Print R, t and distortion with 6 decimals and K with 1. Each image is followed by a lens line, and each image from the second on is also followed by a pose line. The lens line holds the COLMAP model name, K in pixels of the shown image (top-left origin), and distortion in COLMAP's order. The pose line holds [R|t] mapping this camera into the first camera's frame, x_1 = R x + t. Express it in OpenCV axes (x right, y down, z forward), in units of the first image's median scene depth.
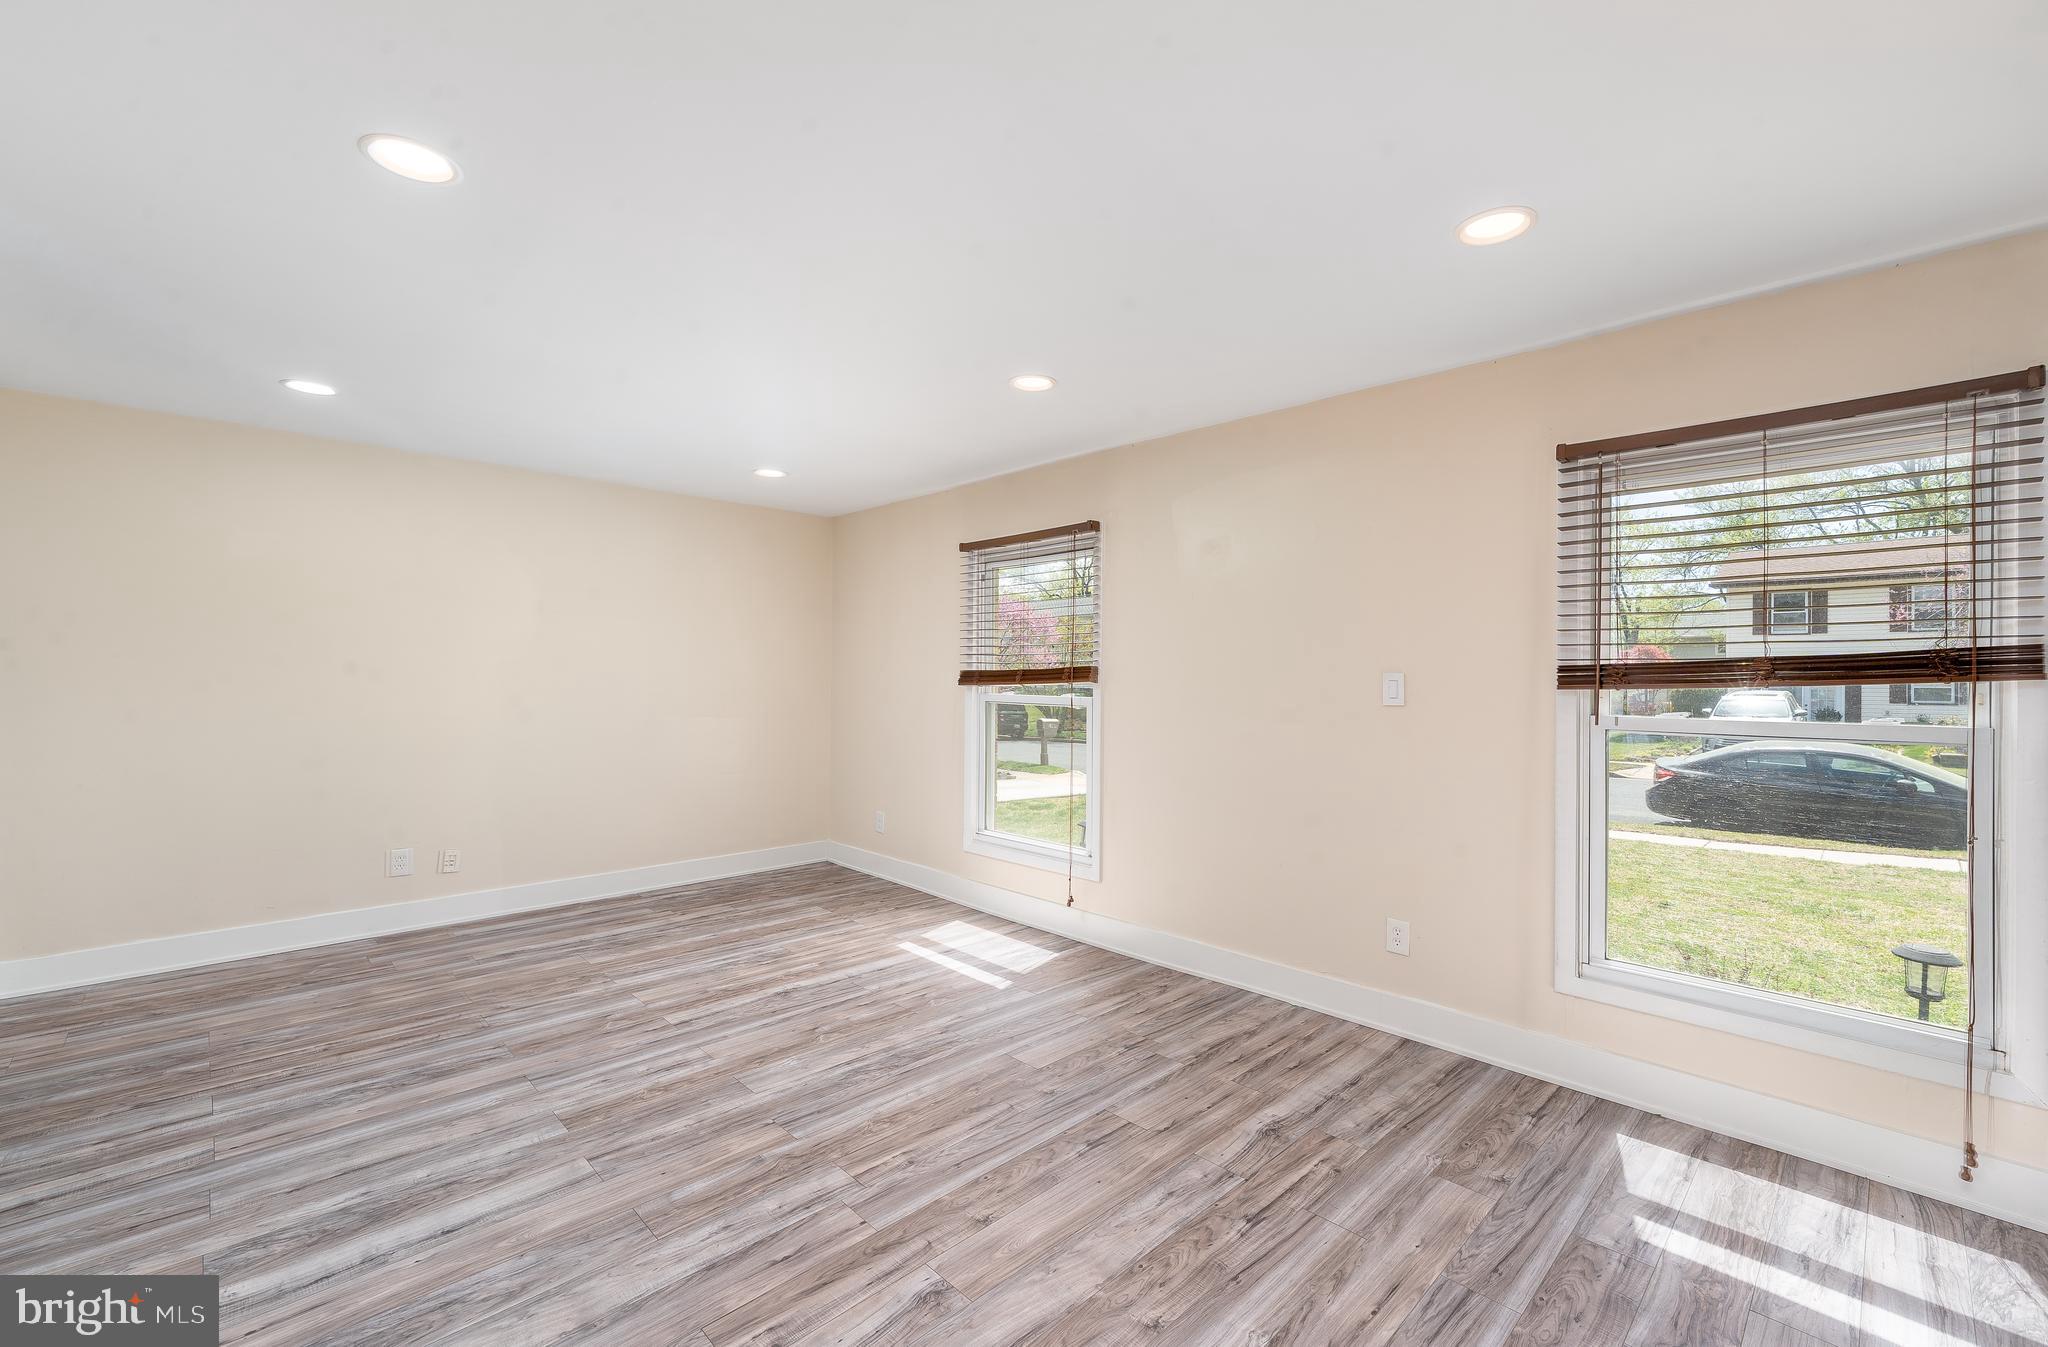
lens RADIAL K [[838.6, 0, 1035.6], [0, 838.6, 671.1], [0, 0, 1]] dist [0.002279, 0.000279]
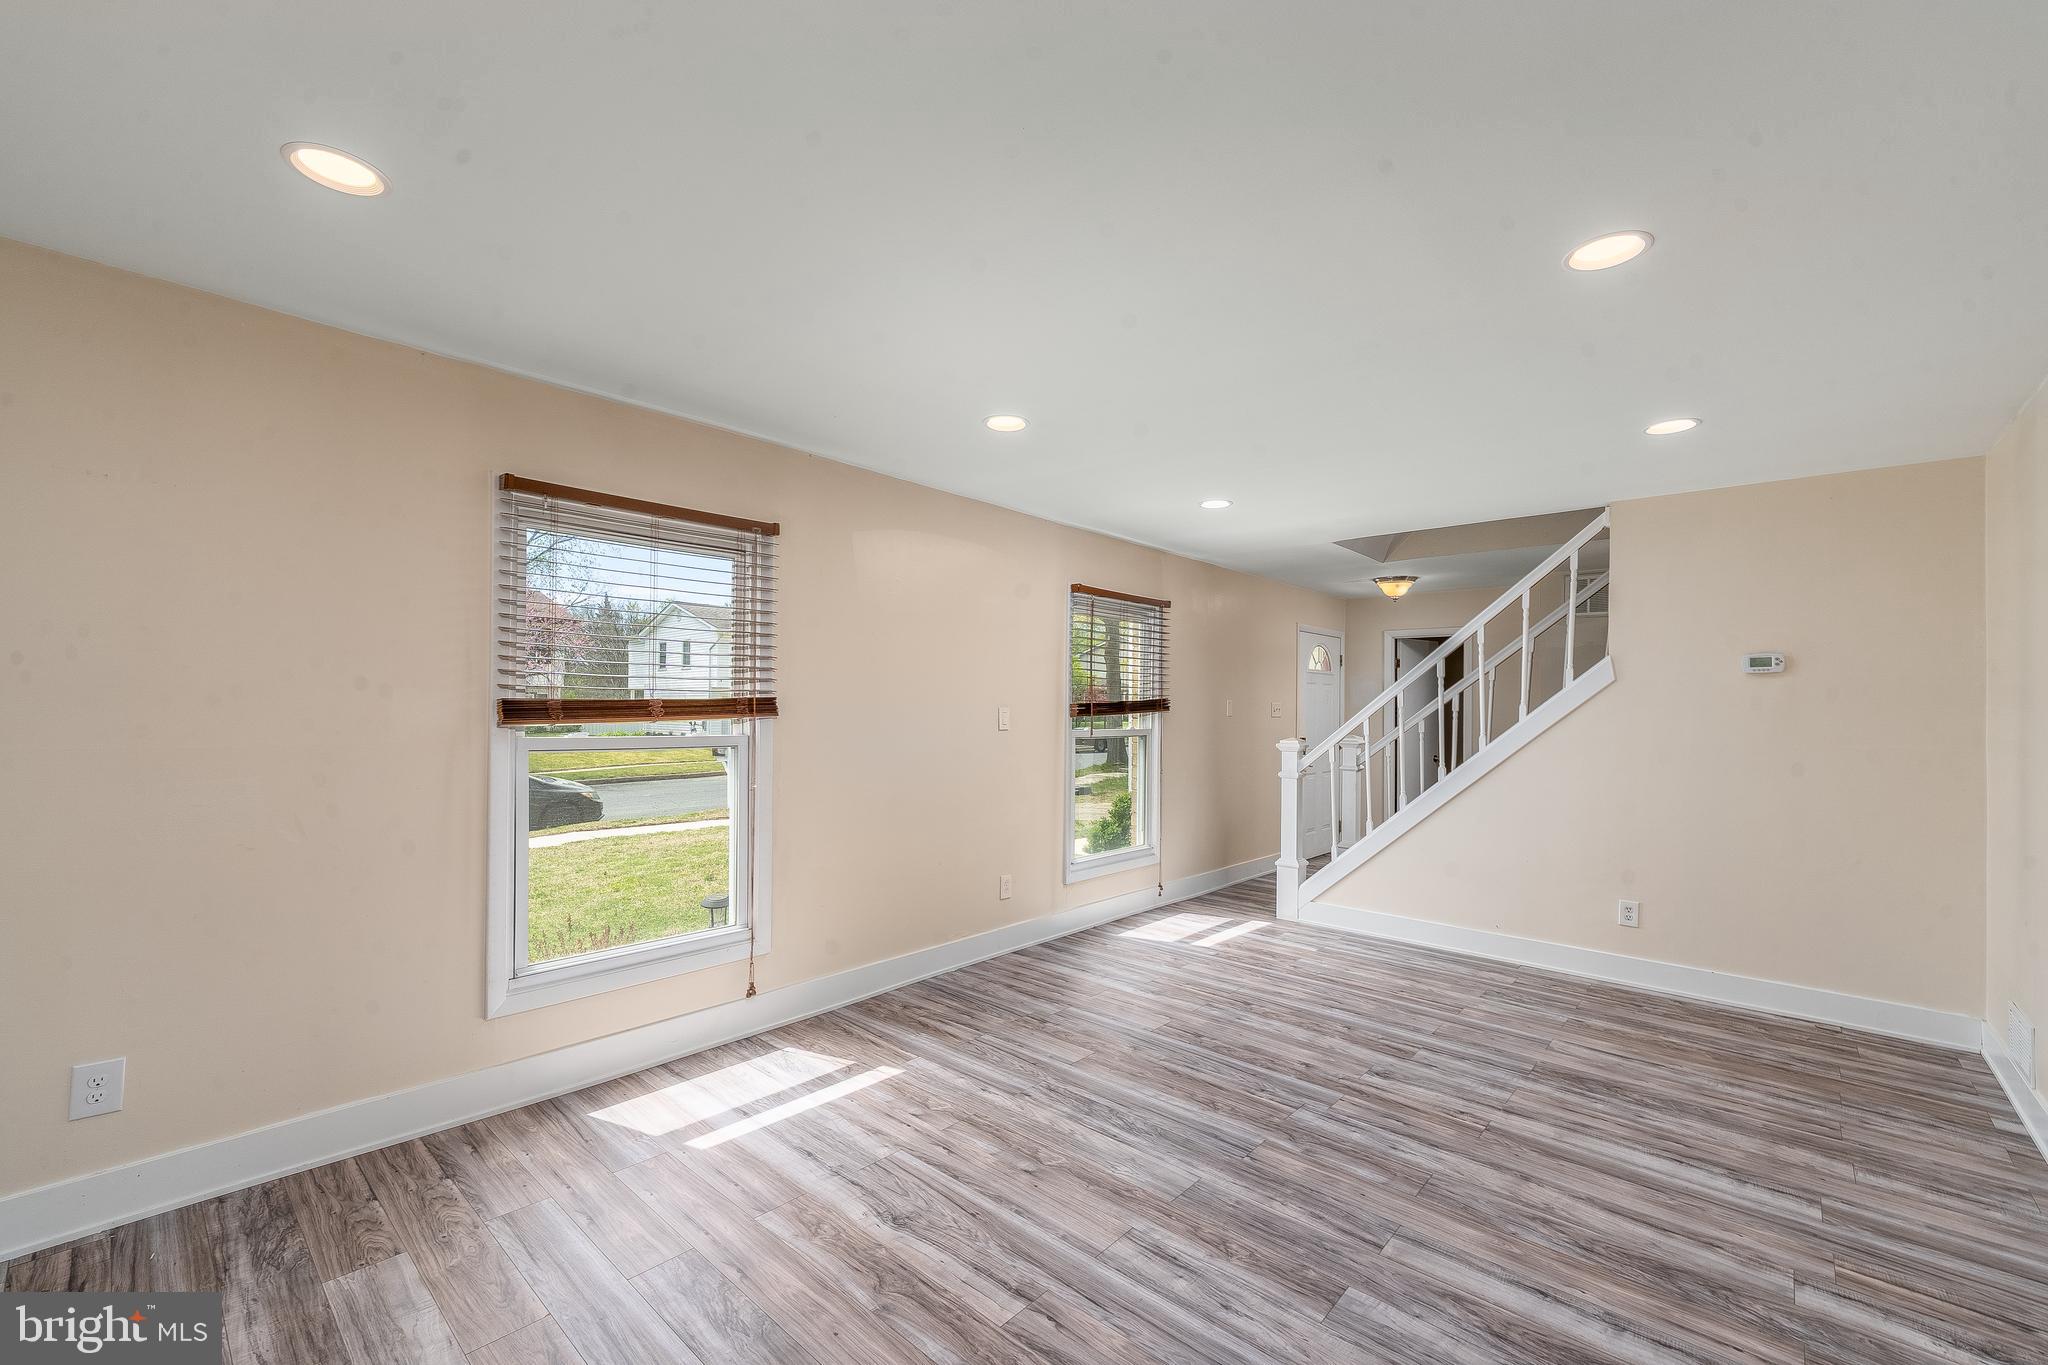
lens RADIAL K [[838.8, 0, 1025.4], [0, 838.8, 694.5], [0, 0, 1]] dist [0.002353, -0.001155]
pose [[-0.052071, 0.008618, 0.998606, -1.207964], [-0.017622, 0.999799, -0.009548, -0.007940], [-0.998488, -0.018094, -0.051909, 1.218122]]
